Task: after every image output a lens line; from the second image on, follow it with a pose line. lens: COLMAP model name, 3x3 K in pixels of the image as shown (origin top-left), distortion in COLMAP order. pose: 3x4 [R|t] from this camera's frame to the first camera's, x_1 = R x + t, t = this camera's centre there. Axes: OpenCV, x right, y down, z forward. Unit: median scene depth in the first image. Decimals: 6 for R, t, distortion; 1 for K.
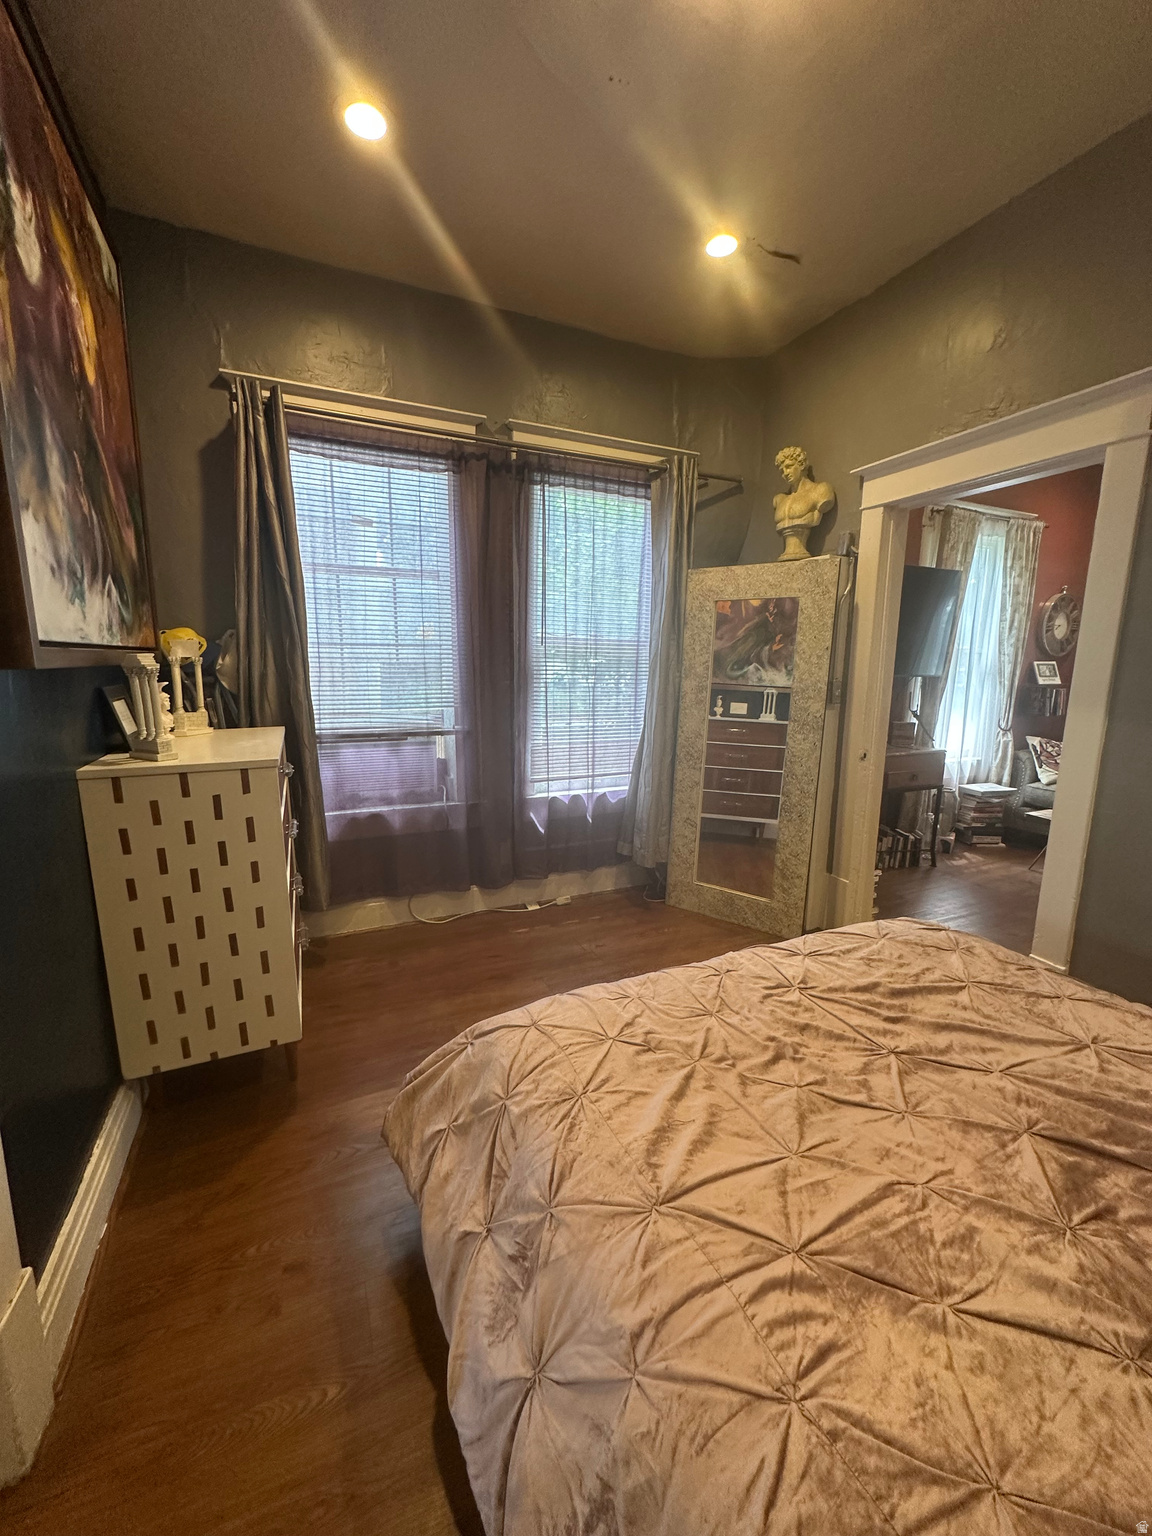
lens RADIAL K [[611.8, 0, 578.1], [0, 611.8, 768.2], [0, 0, 1]] dist [-0.006484, 0.001243]
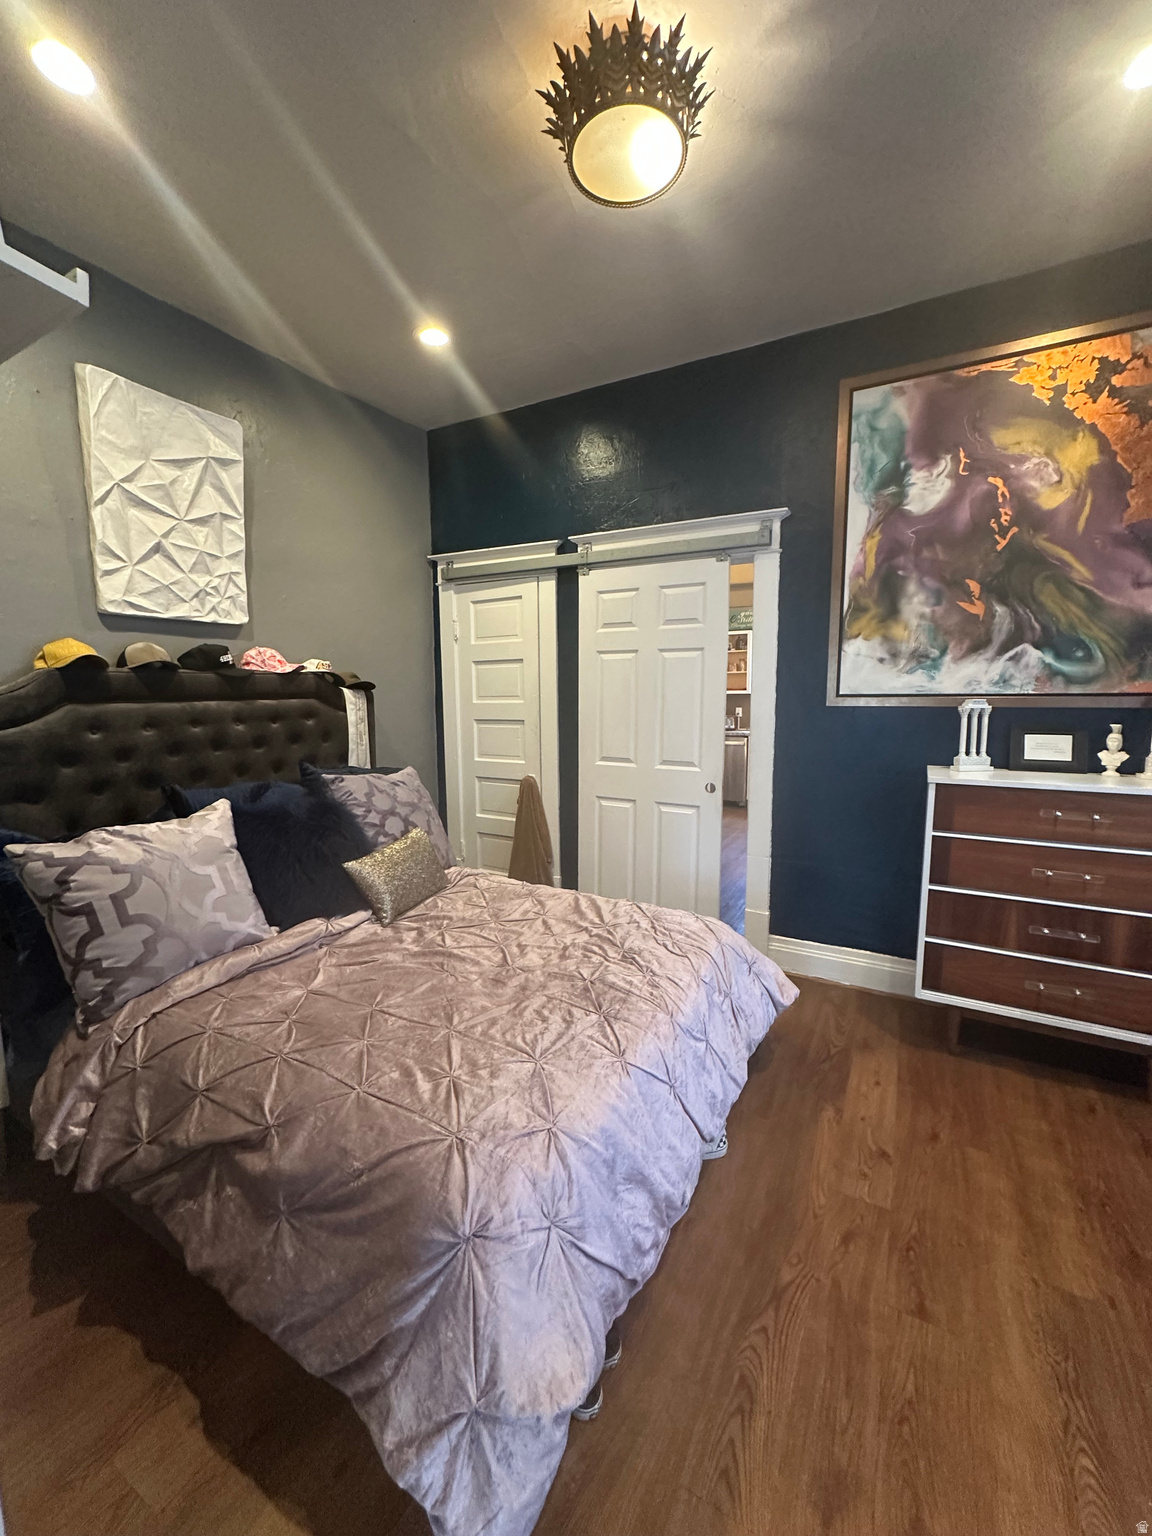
lens RADIAL K [[611.8, 0, 578.1], [0, 611.8, 768.2], [0, 0, 1]] dist [-0.006484, 0.001243]
pose [[-0.807451, 0.062216, -0.586645, 0.471648], [-0.107791, 0.962123, 0.250400, -0.147907], [0.580003, 0.265421, -0.770161, 0.816281]]
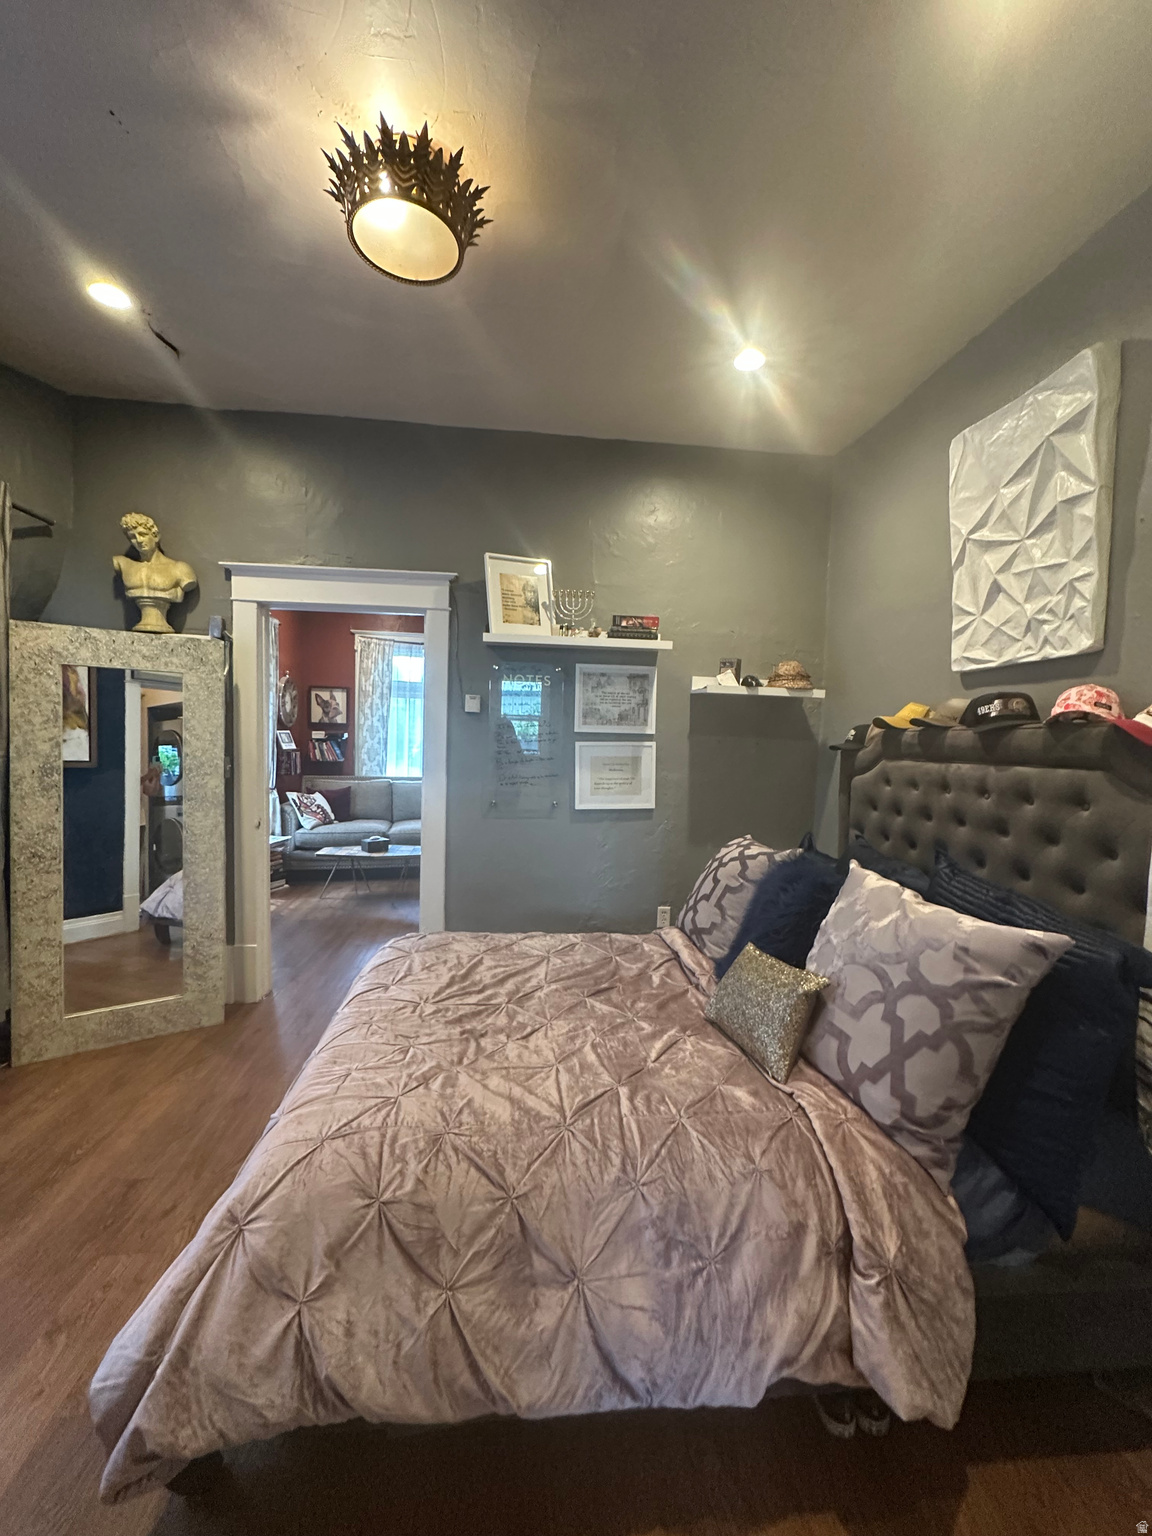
lens RADIAL K [[611.8, 0, 578.1], [0, 611.8, 768.2], [0, 0, 1]] dist [-0.006484, 0.001243]
pose [[0.310219, -0.053674, 0.949149, -0.335008], [0.141511, 0.989889, 0.009727, -0.043633], [-0.940074, 0.131298, 0.314678, 0.102711]]
